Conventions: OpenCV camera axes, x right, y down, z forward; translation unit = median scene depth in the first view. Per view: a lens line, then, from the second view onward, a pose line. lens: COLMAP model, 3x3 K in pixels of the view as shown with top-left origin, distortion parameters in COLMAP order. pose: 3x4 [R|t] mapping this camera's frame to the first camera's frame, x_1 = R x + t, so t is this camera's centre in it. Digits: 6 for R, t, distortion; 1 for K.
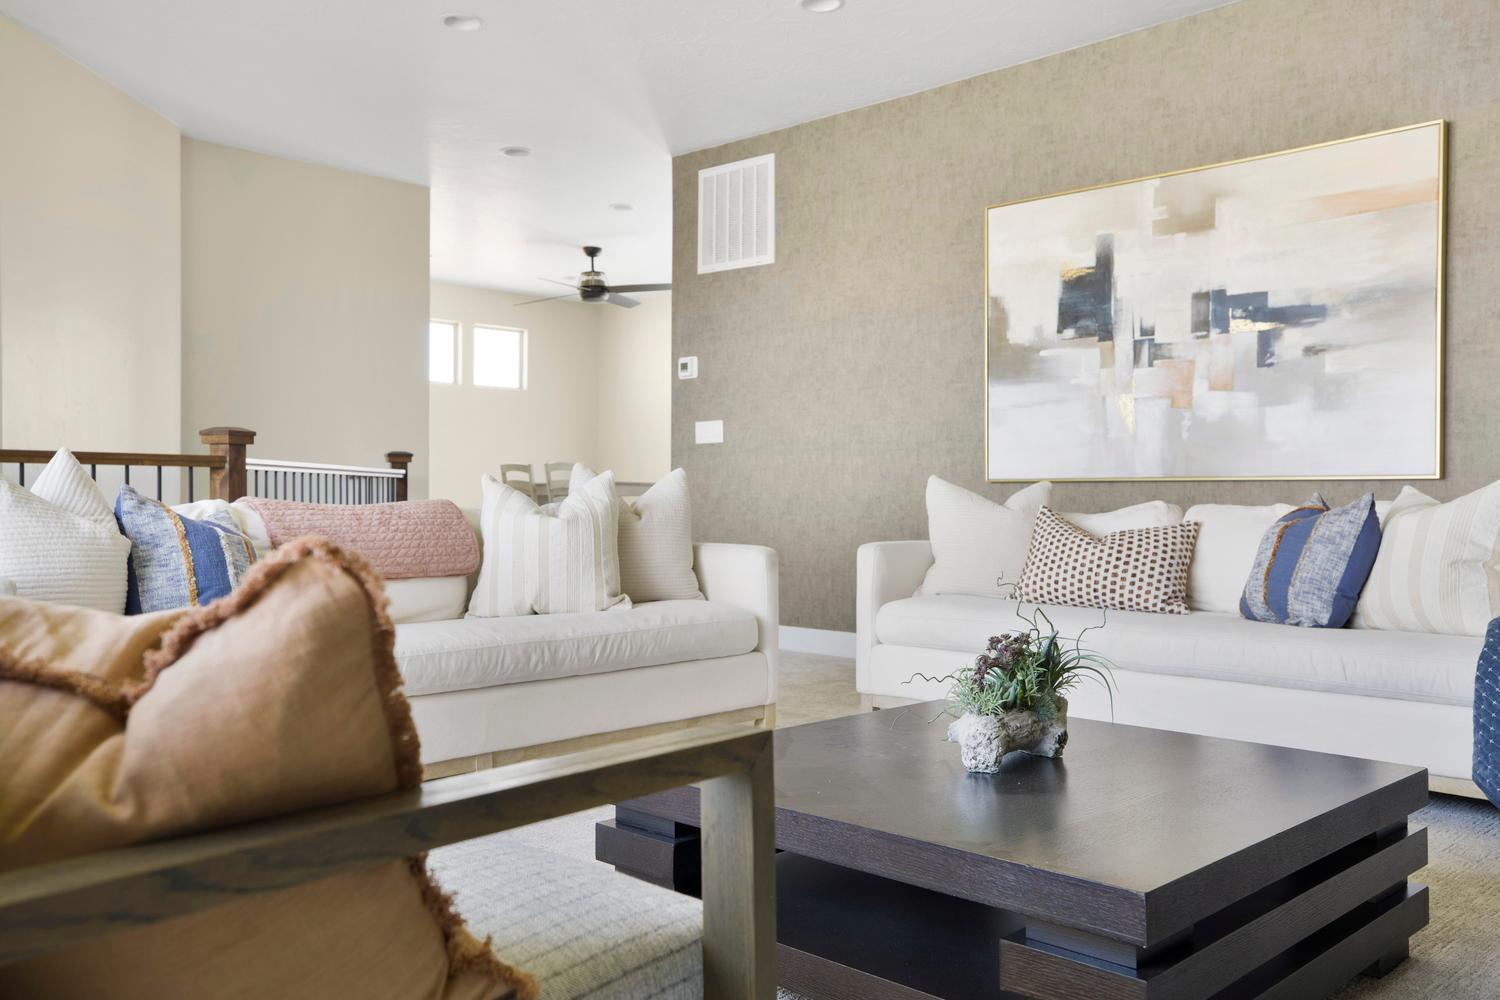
lens RADIAL K [[1268.6, 0, 745.0], [0, 1268.6, 488.7], [0, 0, 1]] dist [0.048085, 0.031757]
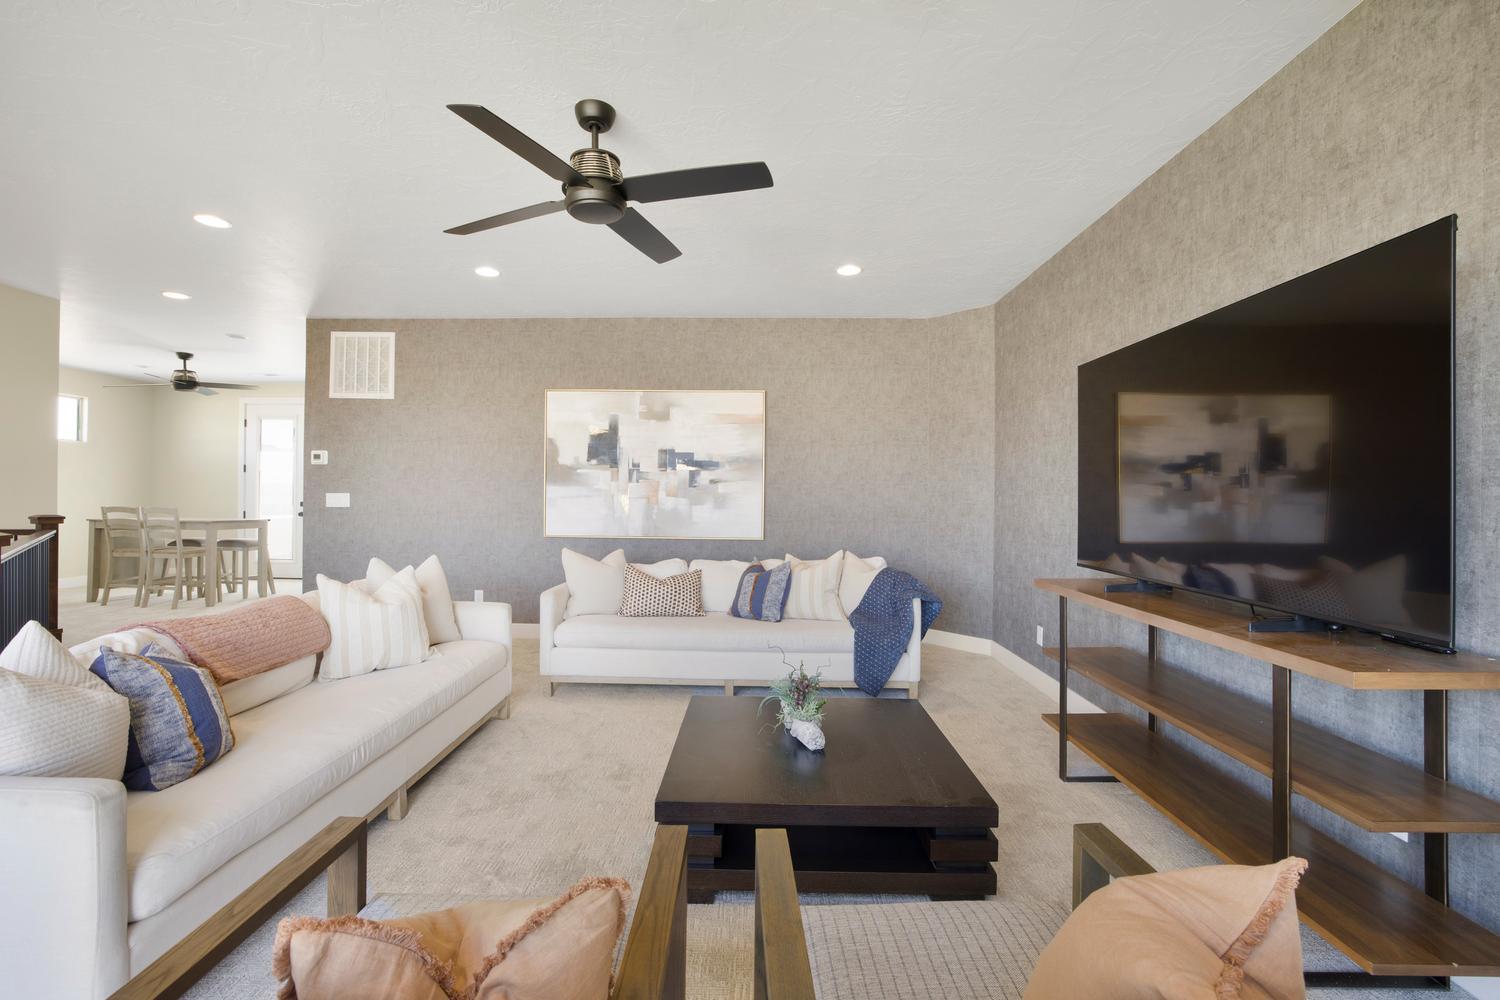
lens RADIAL K [[642.4, 0, 738.2], [0, 642.4, 495.8], [0, 0, 1]] dist [-0.028428, 0.004769]
pose [[0.739689, 0.001546, 0.672947, -0.276432], [-0.011831, 0.999873, 0.010707, -0.093374], [-0.672844, -0.015881, 0.739614, 0.134199]]
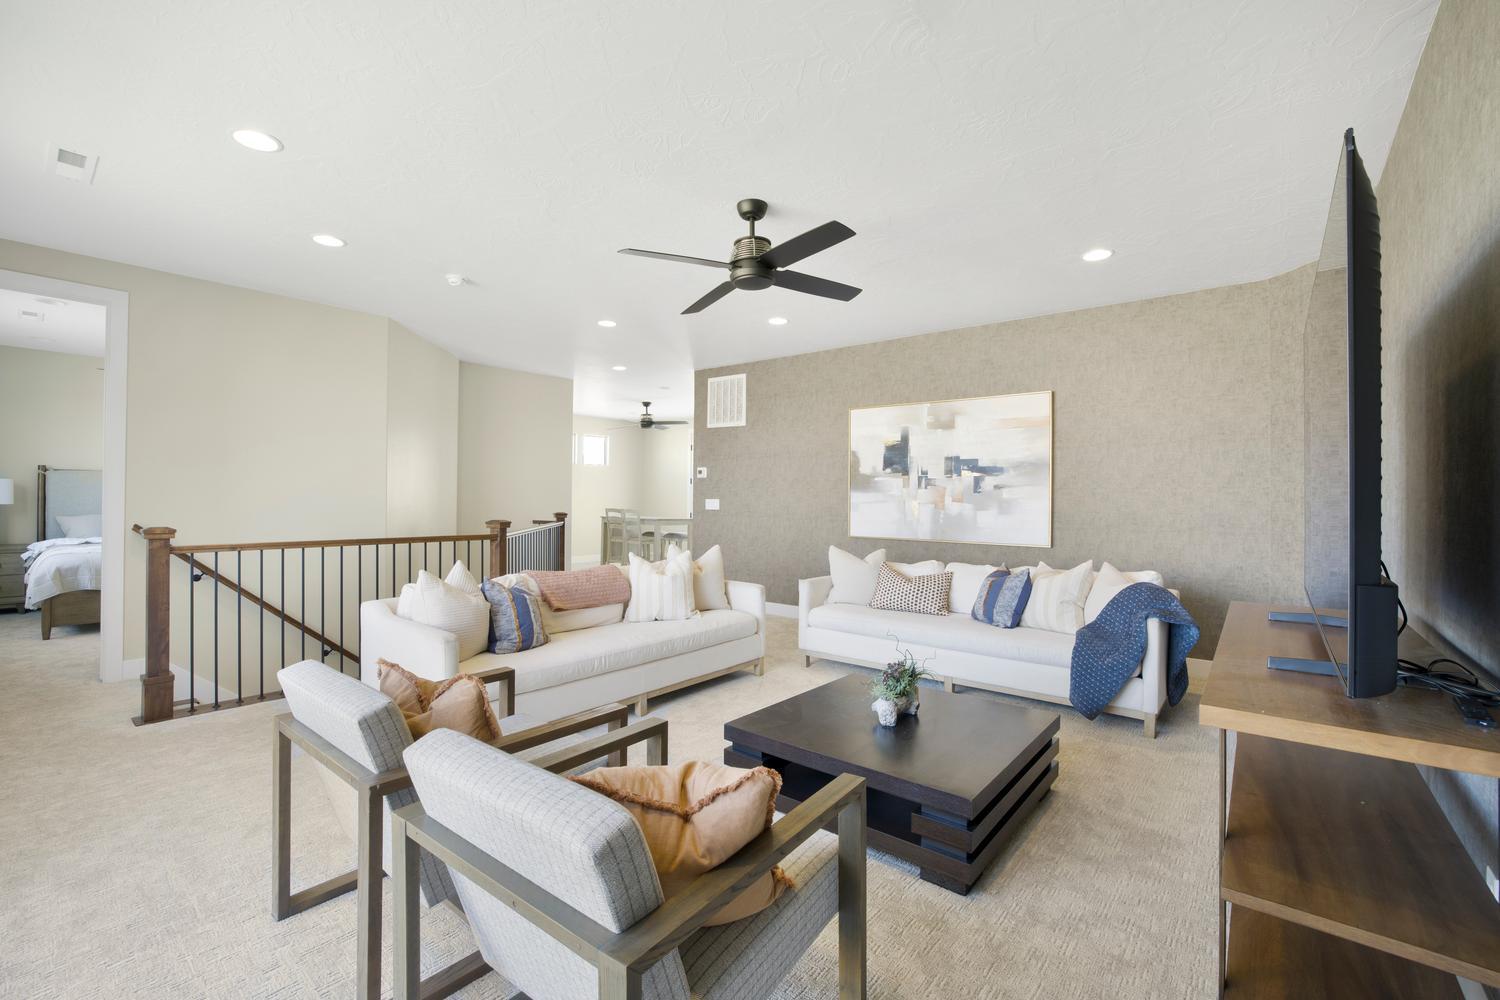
lens RADIAL K [[642.4, 0, 747.3], [0, 642.4, 497.1], [0, 0, 1]] dist [-0.028428, 0.004769]
pose [[0.997044, 0.005659, 0.076627, -0.075604], [-0.006229, 0.999955, 0.007197, -0.093672], [-0.076583, -0.007653, 0.997034, -0.075921]]
